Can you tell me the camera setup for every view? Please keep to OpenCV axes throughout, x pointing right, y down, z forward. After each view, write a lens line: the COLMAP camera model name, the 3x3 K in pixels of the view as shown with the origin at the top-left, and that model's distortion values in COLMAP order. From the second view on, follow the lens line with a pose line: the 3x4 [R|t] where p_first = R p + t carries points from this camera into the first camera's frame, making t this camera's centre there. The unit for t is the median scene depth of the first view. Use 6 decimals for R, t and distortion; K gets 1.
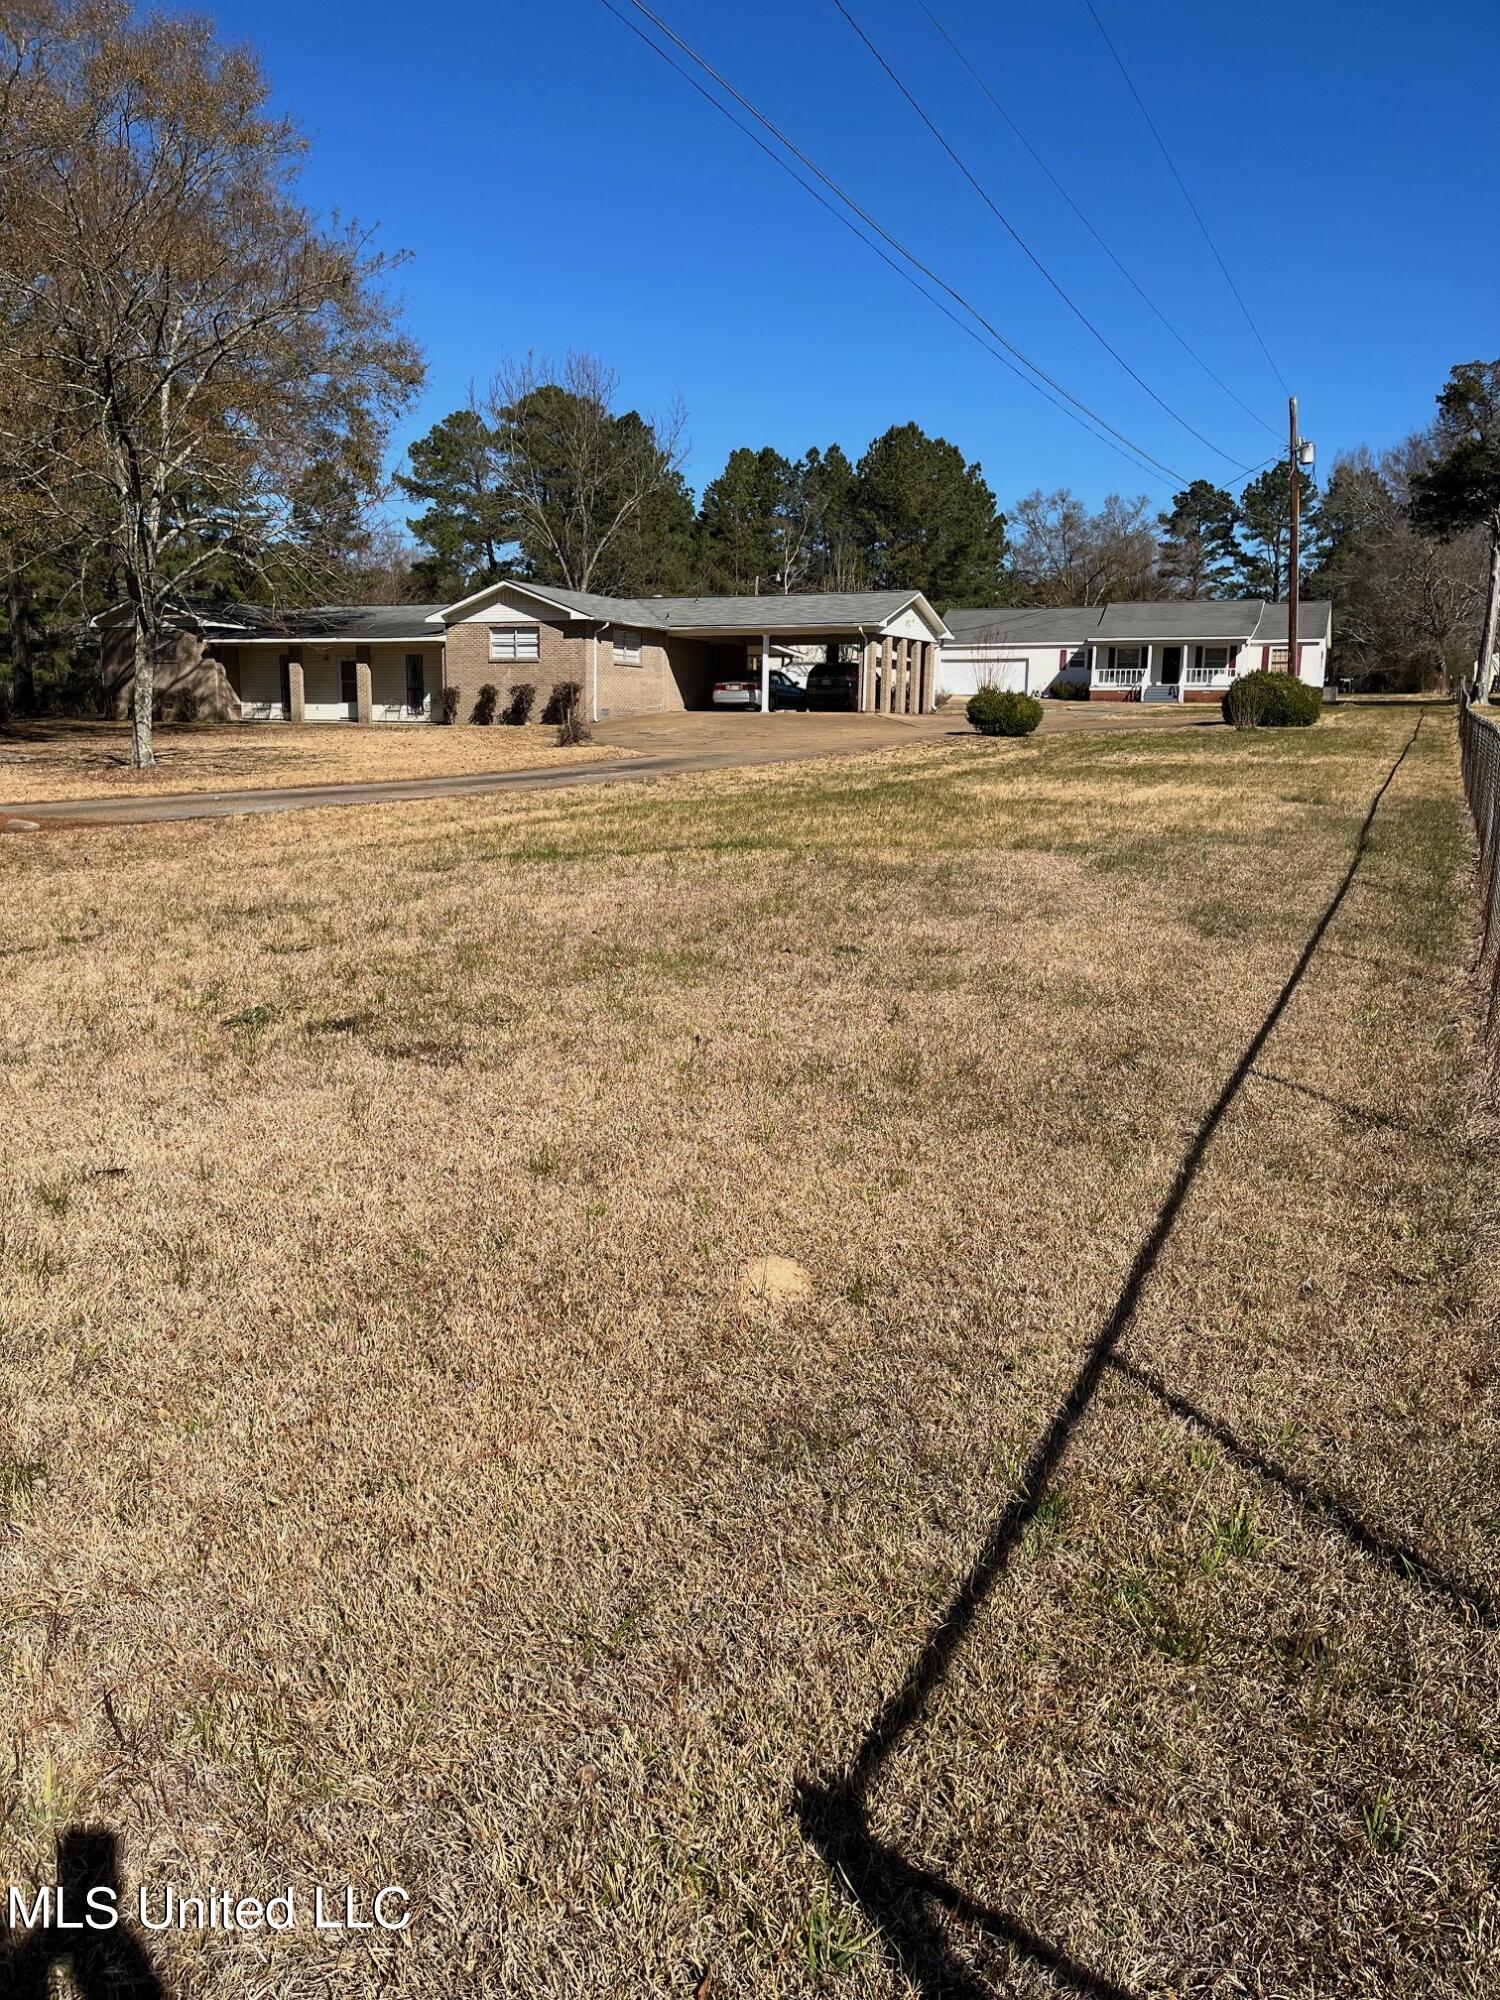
lens RADIAL K [[1512.7, 0, 750.0], [0, 1512.7, 1000.0], [0, 0, 1]] dist [0.046080, -0.078658]
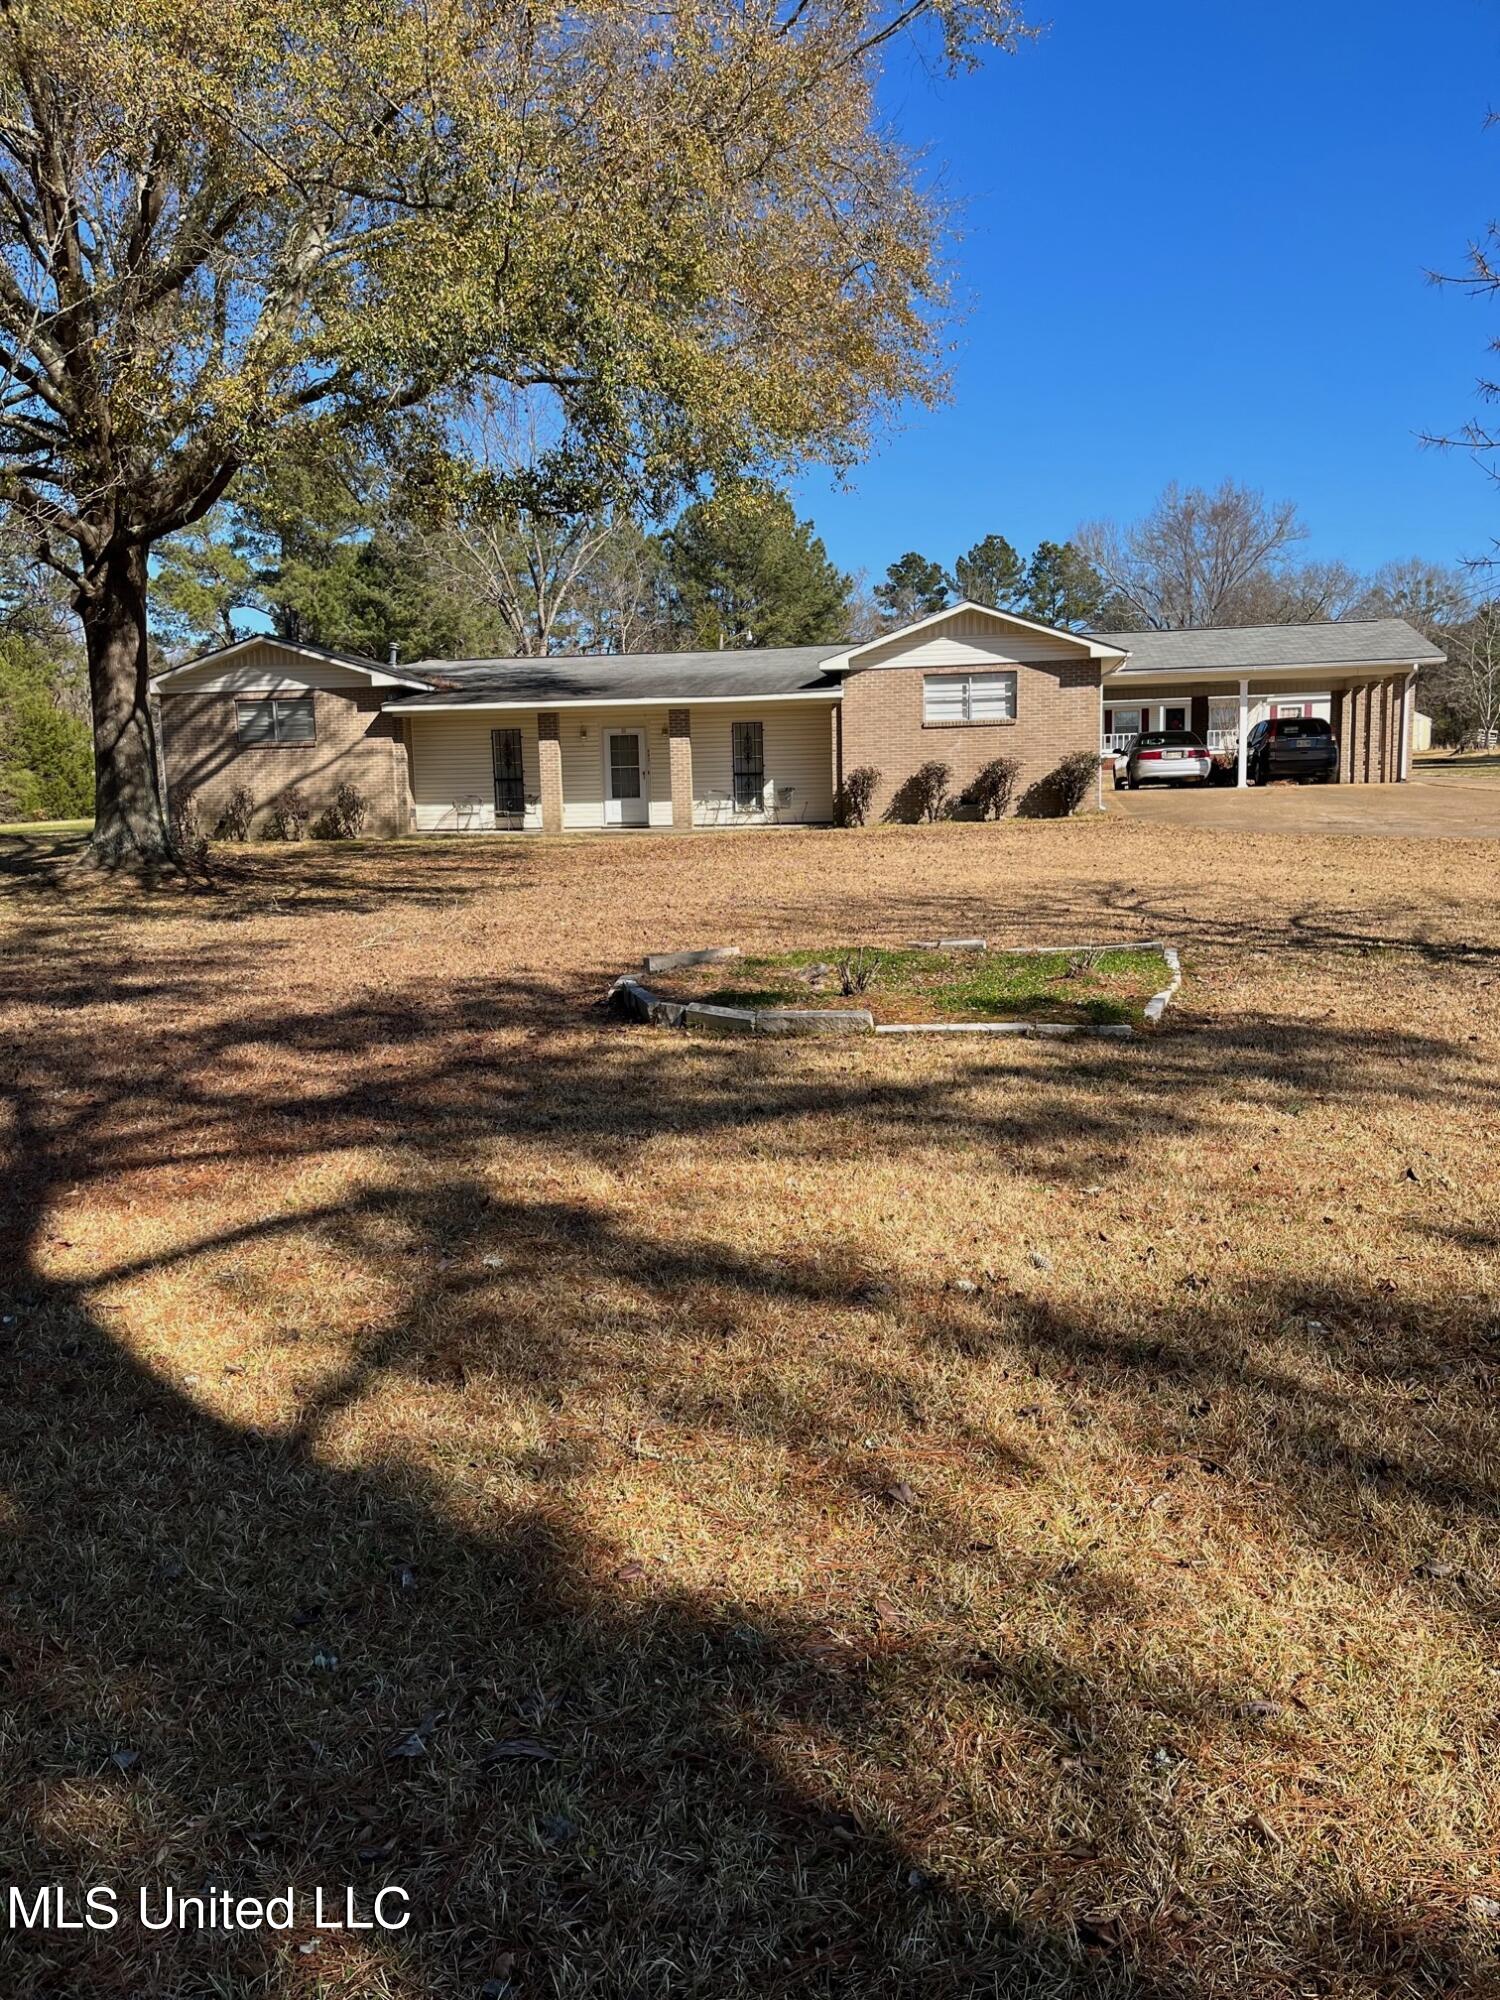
lens RADIAL K [[1512.7, 0, 750.0], [0, 1512.7, 1000.0], [0, 0, 1]] dist [0.046080, -0.078658]
pose [[0.955264, -0.074950, 0.286099, -0.232017], [0.089848, 0.995180, -0.039288, -0.046706], [-0.281776, 0.063236, 0.957394, 0.216485]]
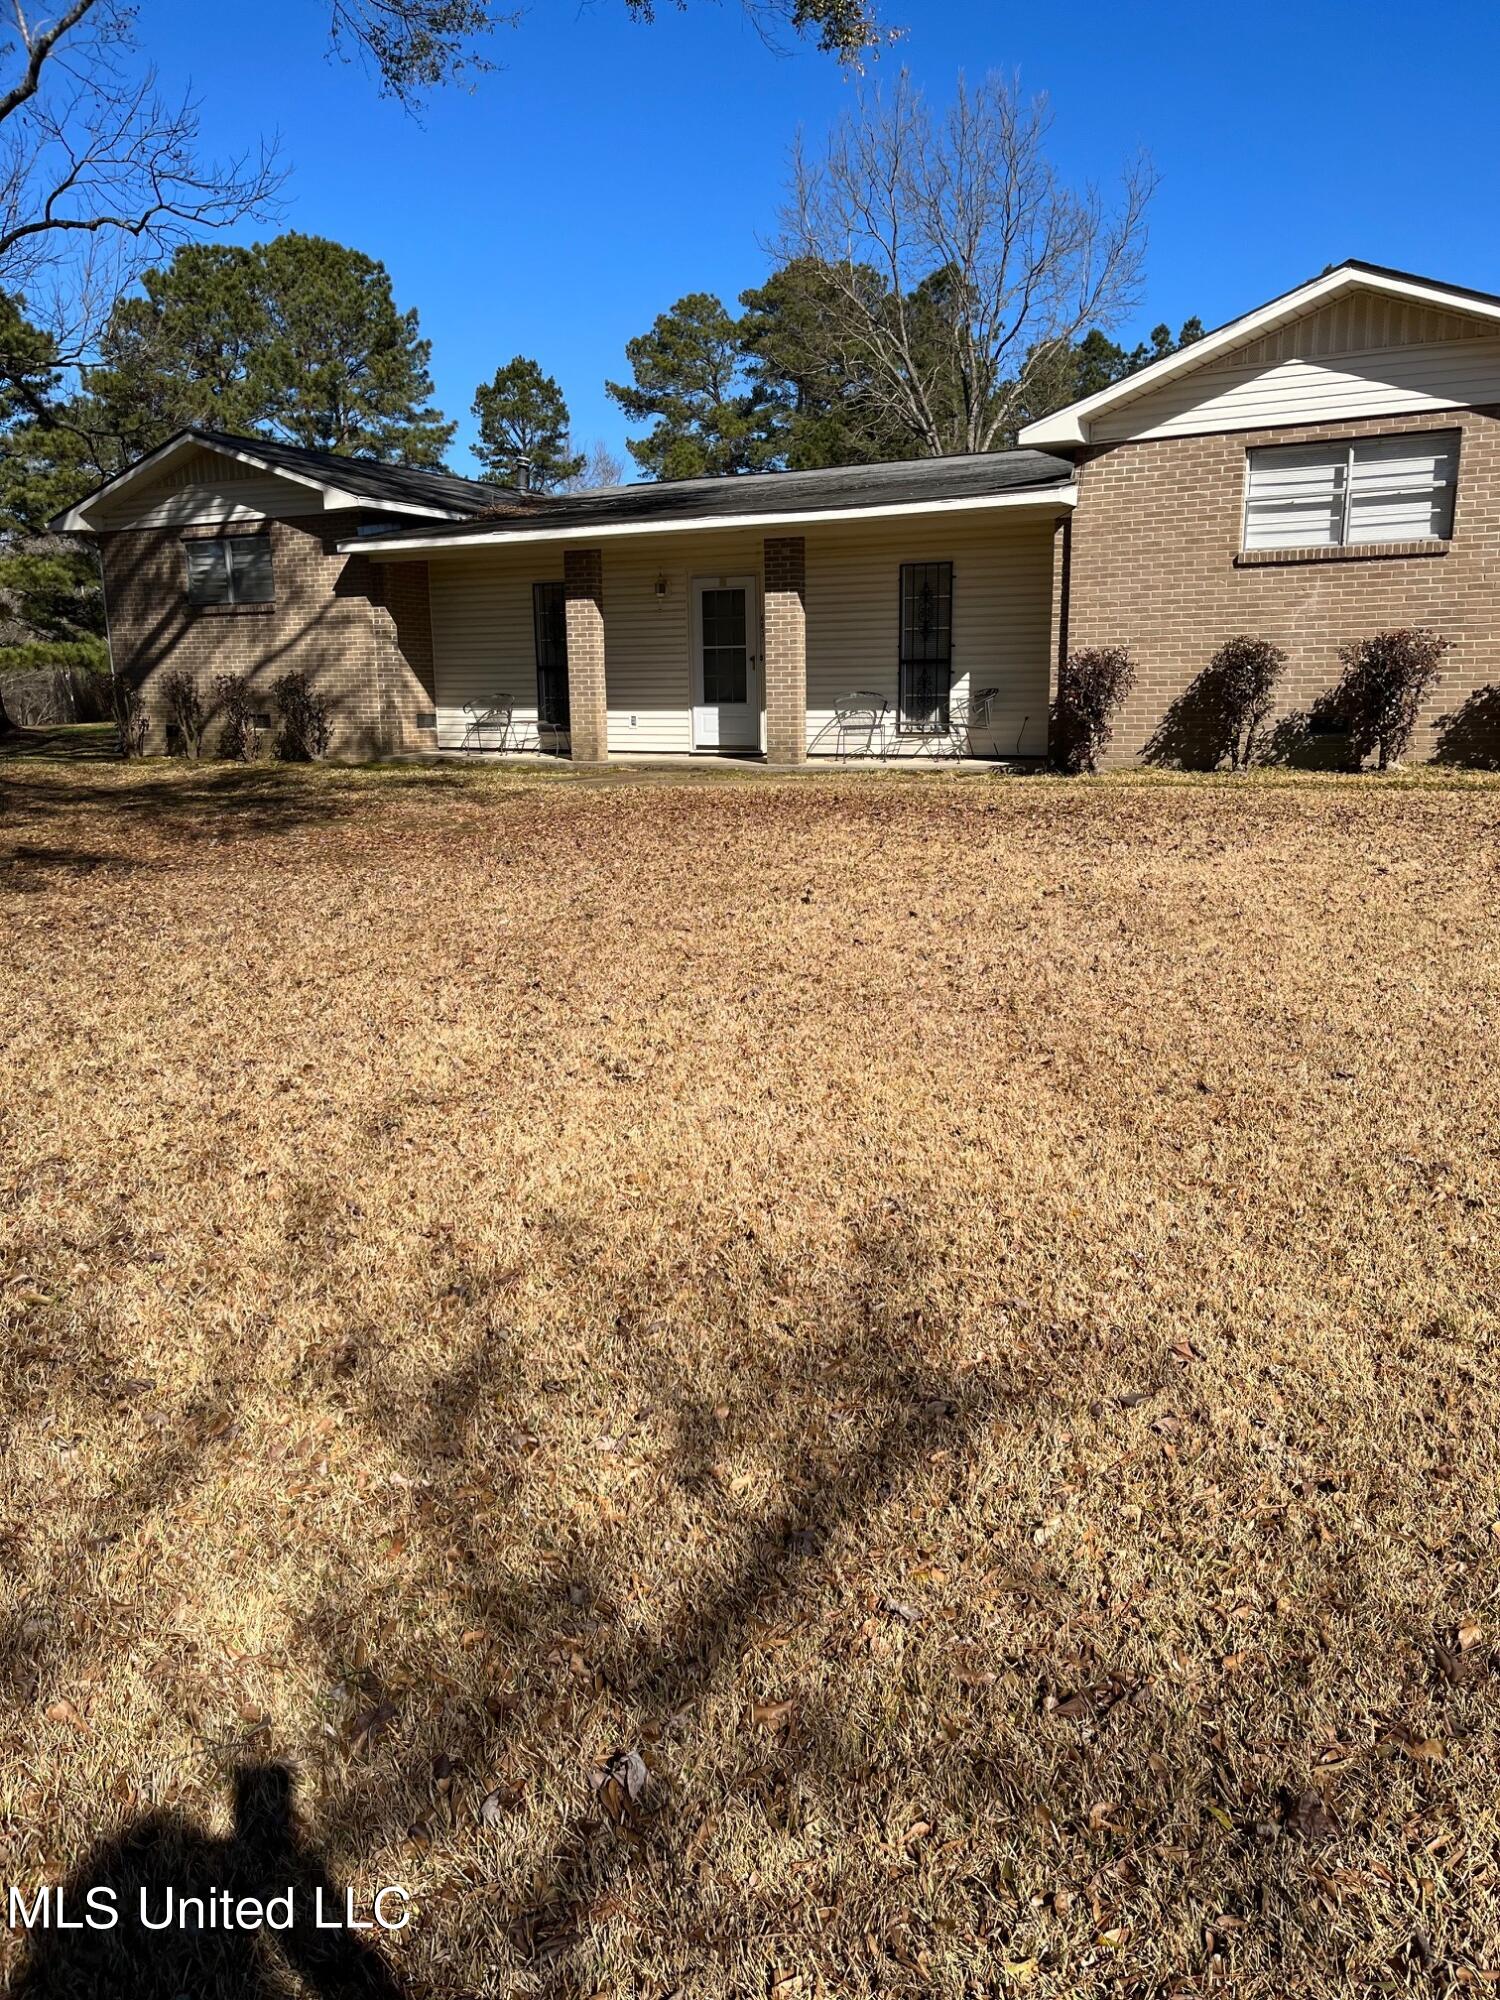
lens RADIAL K [[1519.0, 0, 784.0], [0, 1519.0, 997.2], [0, 0, 1]] dist [0.029835, -0.002935]
pose [[0.996380, -0.005475, -0.084834, -0.125718], [0.006826, 0.999854, 0.015651, -0.075242], [0.084736, -0.016174, 0.996272, 0.364811]]
